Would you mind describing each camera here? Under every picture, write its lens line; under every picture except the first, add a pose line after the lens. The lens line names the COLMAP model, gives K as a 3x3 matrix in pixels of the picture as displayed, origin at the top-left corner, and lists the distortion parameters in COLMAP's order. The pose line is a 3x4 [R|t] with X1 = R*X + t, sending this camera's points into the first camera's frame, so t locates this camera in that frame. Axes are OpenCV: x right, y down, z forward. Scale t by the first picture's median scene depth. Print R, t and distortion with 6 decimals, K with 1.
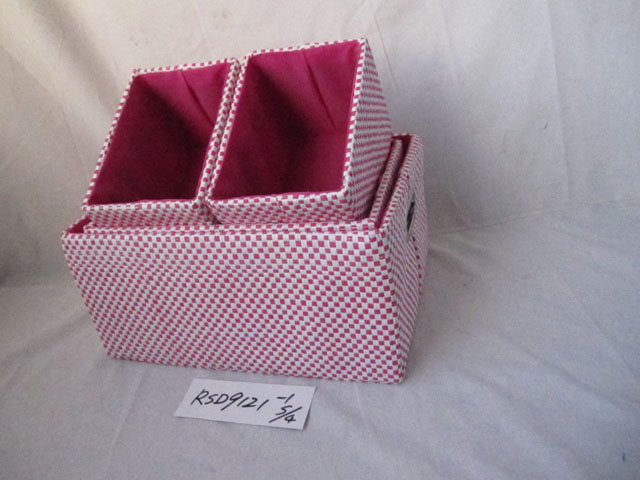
lens RADIAL K [[586.6, 0, 320.0], [0, 586.6, 240.0], [0, 0, 1]] dist [-0.079651, -0.000186]
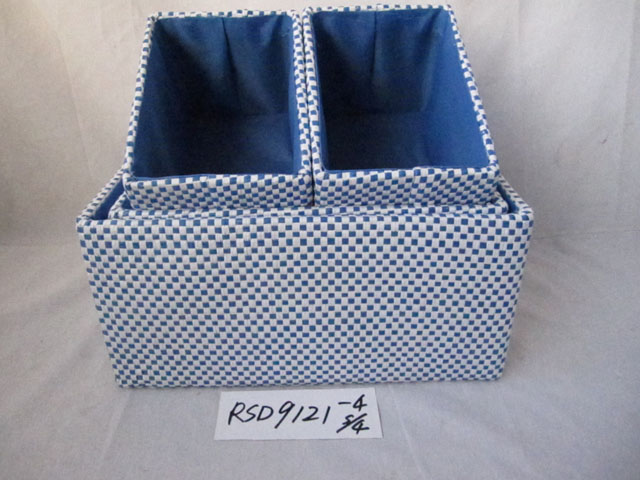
lens RADIAL K [[586.6, 0, 320.0], [0, 586.6, 240.0], [0, 0, 1]] dist [-0.079651, -0.000186]
pose [[0.939724, -0.011465, 0.341742, -0.392272], [0.004825, 0.999783, 0.020273, 0.003023], [-0.341900, -0.017402, 0.939575, 0.184039]]
